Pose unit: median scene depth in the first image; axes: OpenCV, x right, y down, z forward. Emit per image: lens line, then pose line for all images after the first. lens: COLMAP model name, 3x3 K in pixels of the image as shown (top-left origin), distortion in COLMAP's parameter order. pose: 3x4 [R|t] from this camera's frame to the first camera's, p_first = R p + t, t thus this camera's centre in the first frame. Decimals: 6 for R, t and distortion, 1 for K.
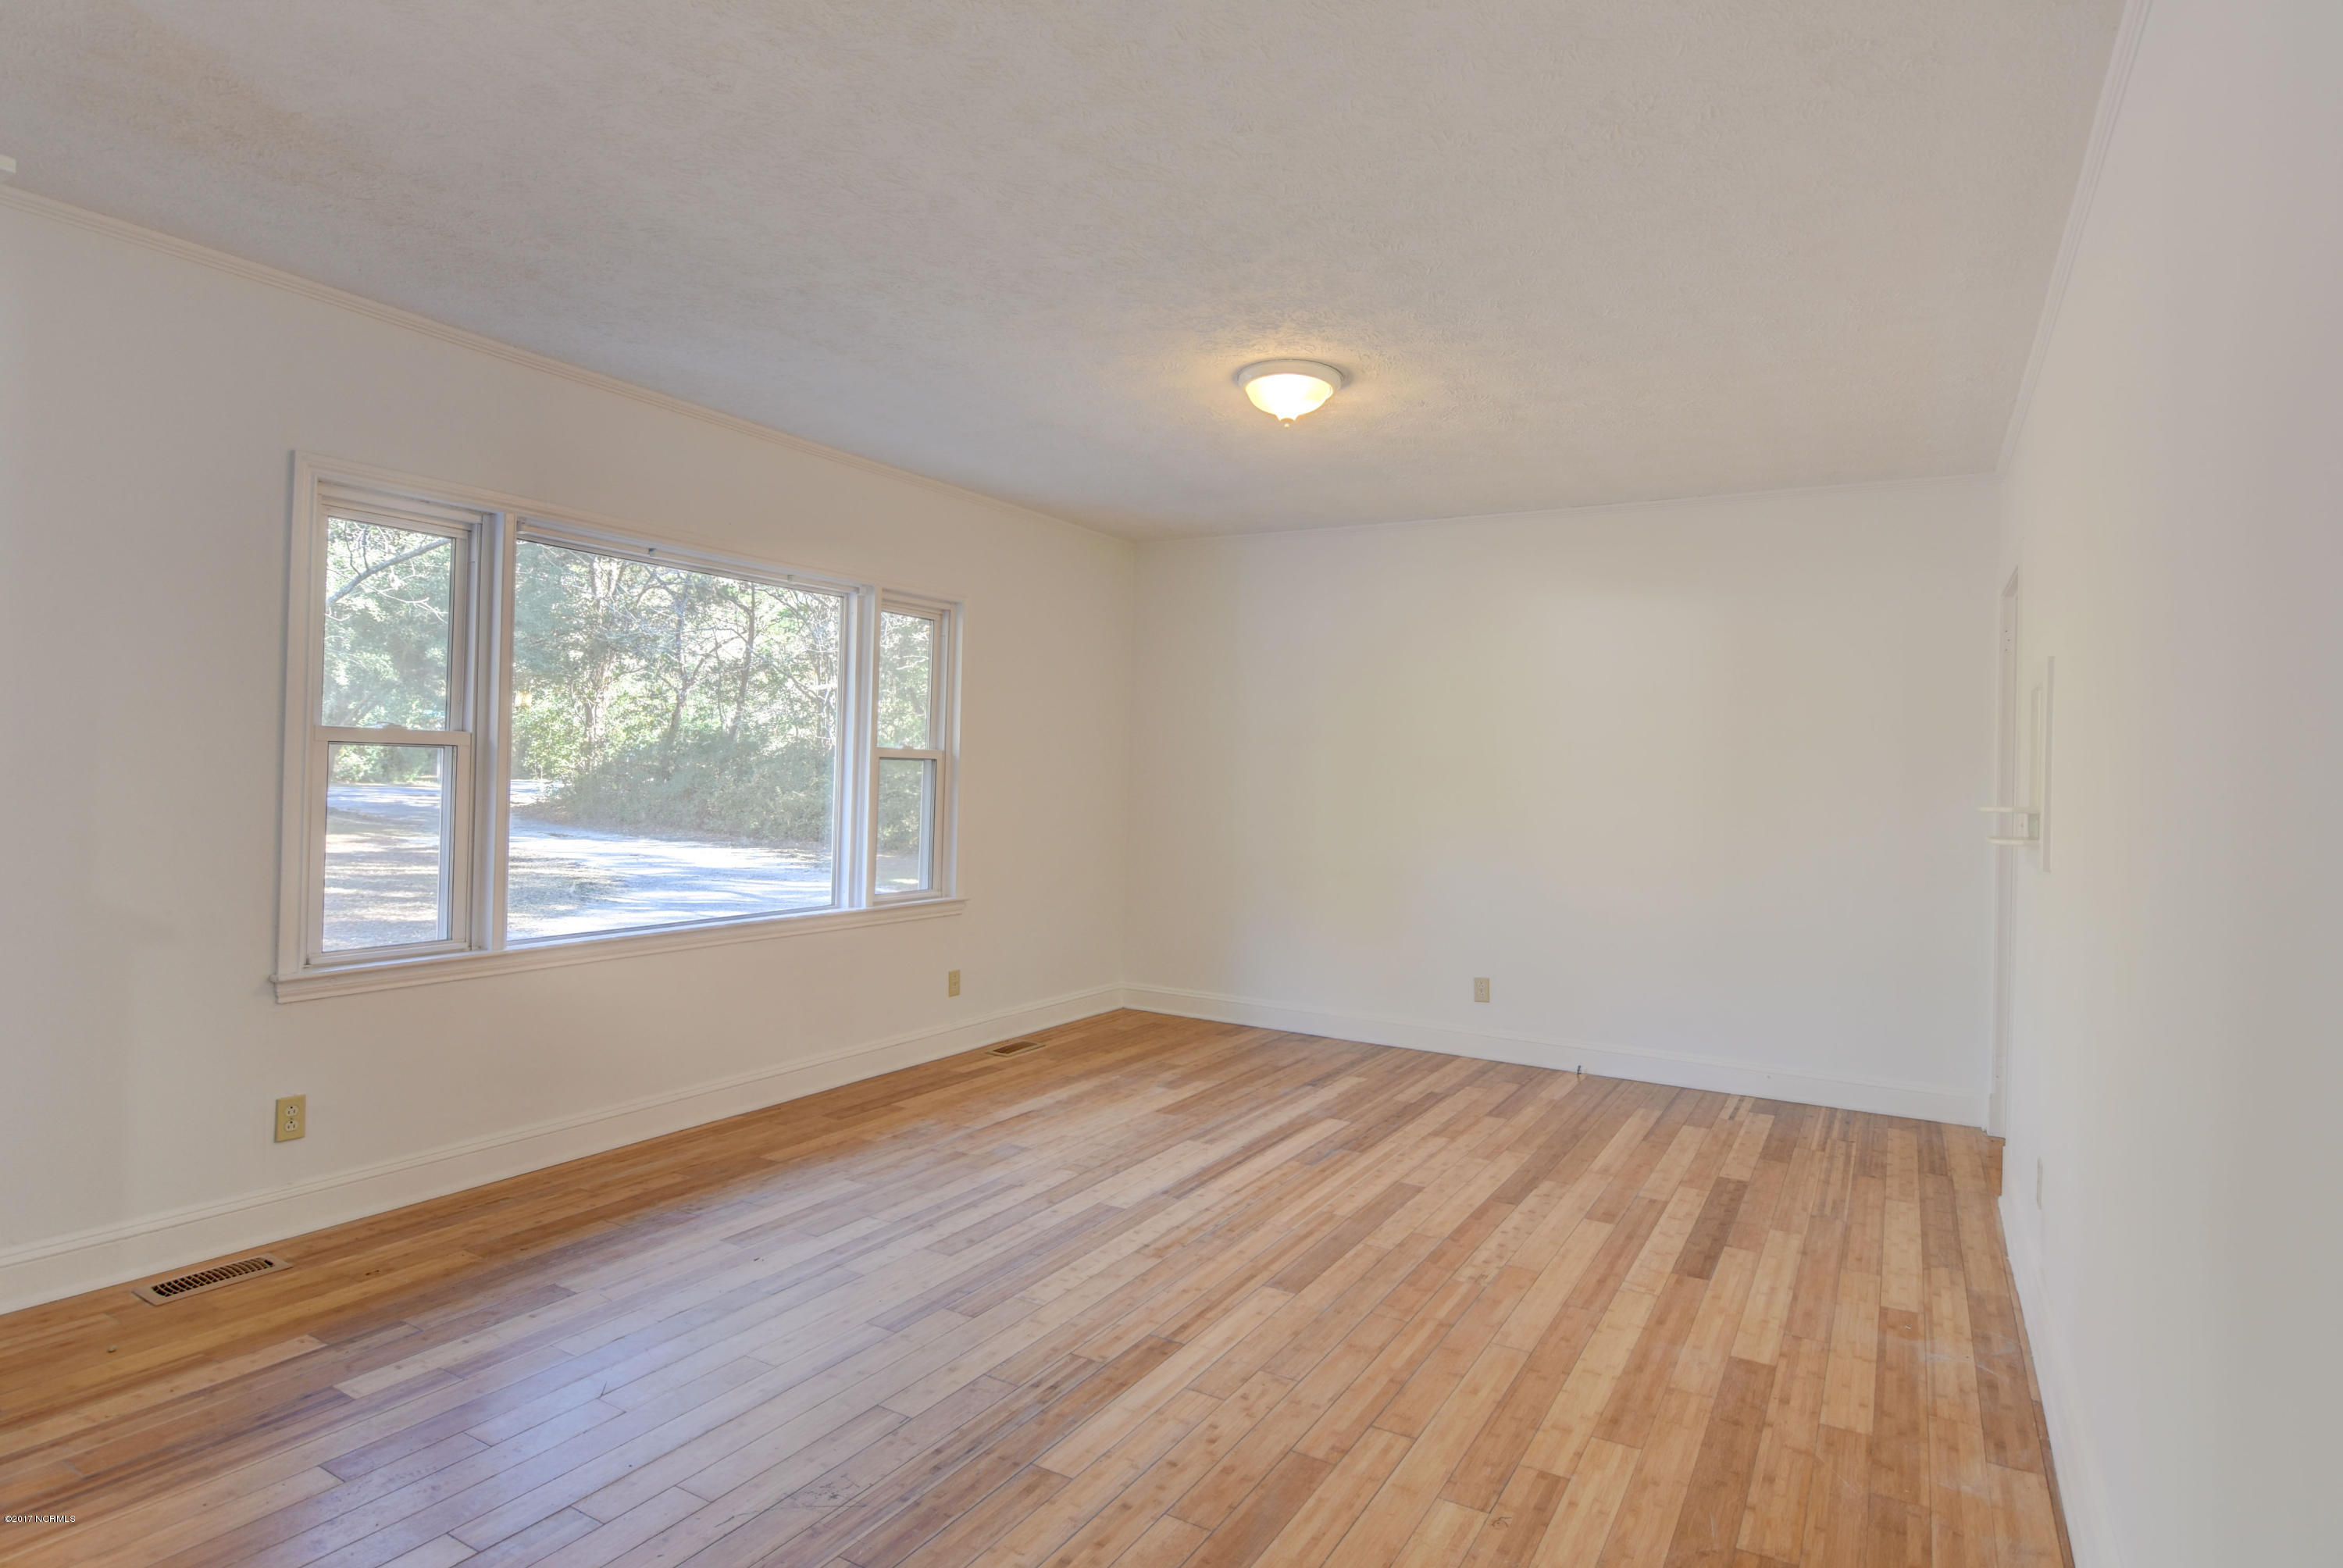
lens RADIAL K [[1232.0, 0, 1171.8], [0, 1232.0, 782.5], [0, 0, 1]] dist [-0.003369, -0.000409]
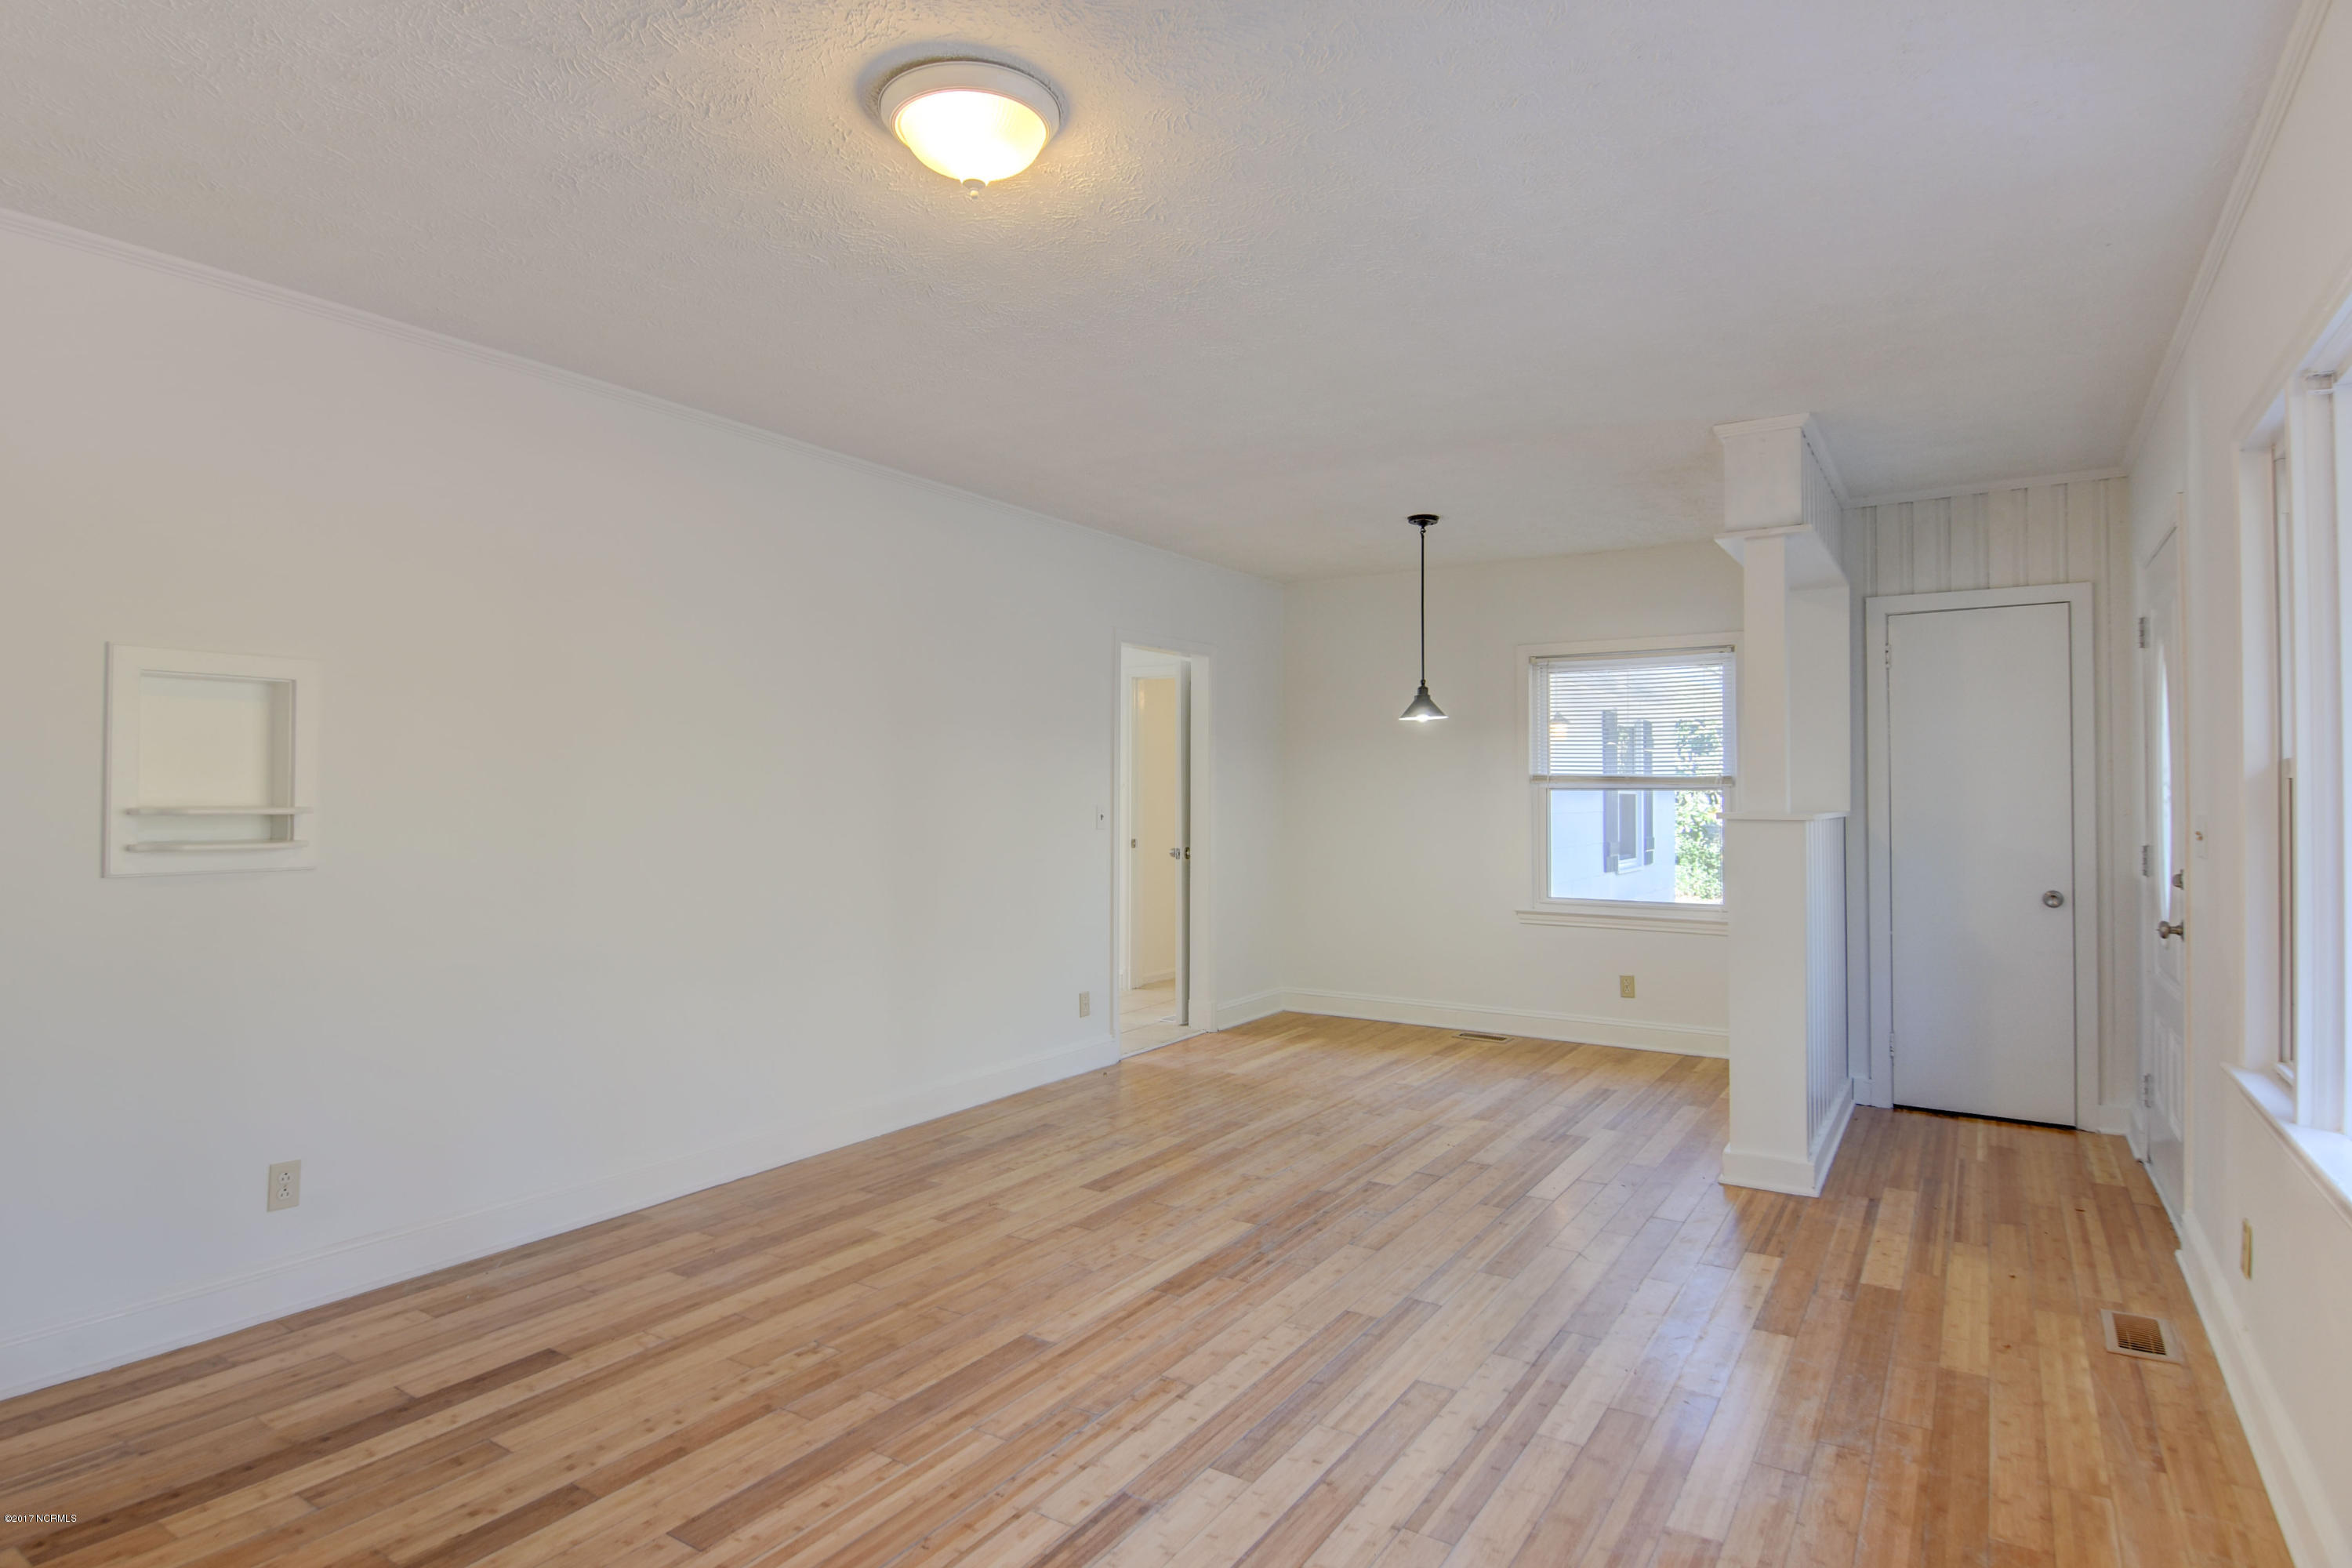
lens RADIAL K [[1236.9, 0, 1175.8], [0, 1236.9, 781.8], [0, 0, 1]] dist [-0.003369, -0.000409]
pose [[-0.998736, -0.024444, 0.043920, -0.045115], [-0.024650, 0.999688, -0.004153, -0.011956], [-0.043805, -0.005230, -0.999026, 1.881940]]
